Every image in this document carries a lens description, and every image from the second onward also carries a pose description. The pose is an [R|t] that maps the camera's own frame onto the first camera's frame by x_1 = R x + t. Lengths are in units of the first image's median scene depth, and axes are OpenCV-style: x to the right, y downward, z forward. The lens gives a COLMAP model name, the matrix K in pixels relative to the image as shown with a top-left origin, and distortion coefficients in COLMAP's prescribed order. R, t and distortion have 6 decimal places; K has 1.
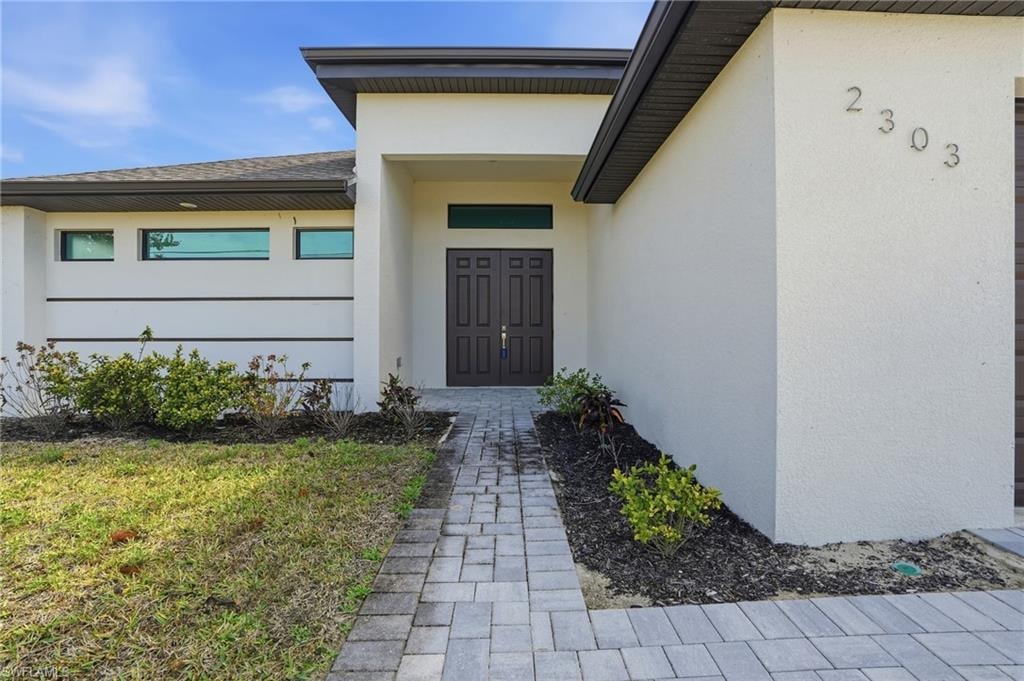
lens RADIAL K [[472.5, 0, 521.9], [0, 472.5, 339.2], [0, 0, 1]] dist [-0.065633, 0.021455]
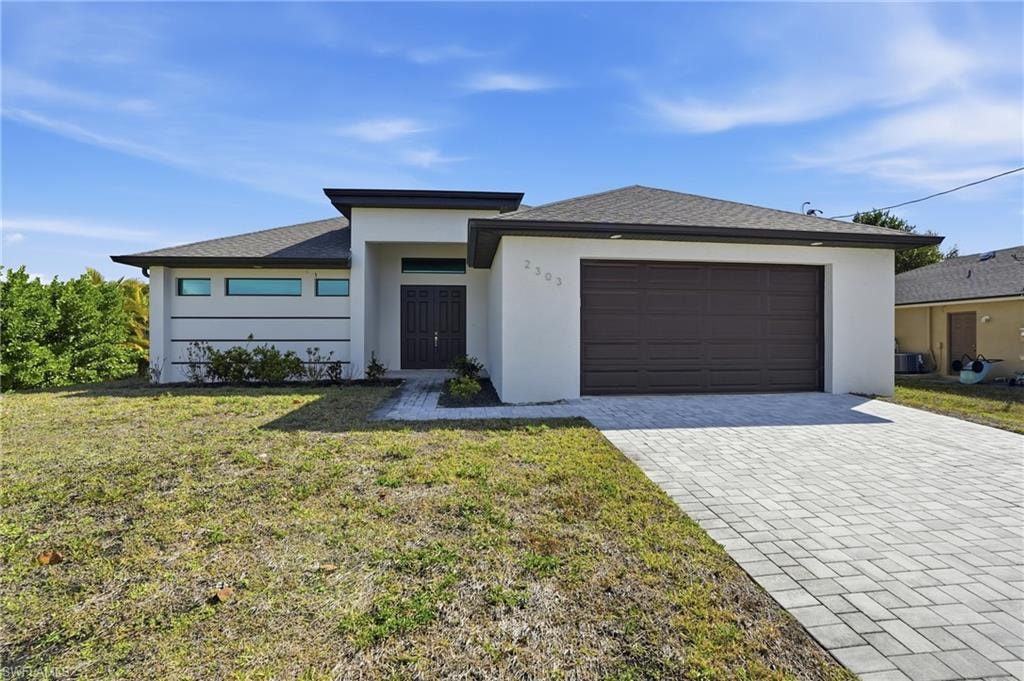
lens RADIAL K [[484.5, 0, 512.0], [0, 484.5, 340.5], [0, 0, 1]] dist [-0.025657, 0.000525]
pose [[0.997968, -0.000759, 0.063715, 0.156878], [0.000968, 0.999994, -0.003263, 0.008149], [-0.063712, 0.003318, 0.997963, -0.935118]]
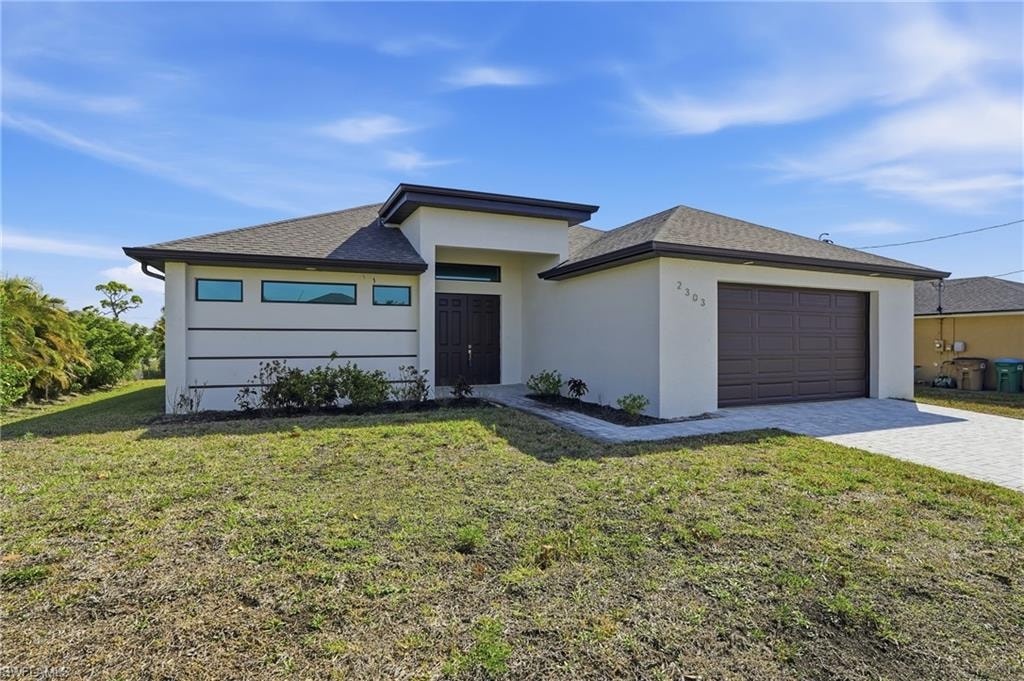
lens RADIAL K [[536.8, 0, 512.0], [0, 536.8, 340.5], [0, 0, 1]] dist [-0.002095, 0.000133]
pose [[0.929165, 0.001639, 0.369661, -0.733203], [0.003667, 0.999900, -0.013651, -0.025211], [-0.369647, 0.014040, 0.929066, -0.866394]]
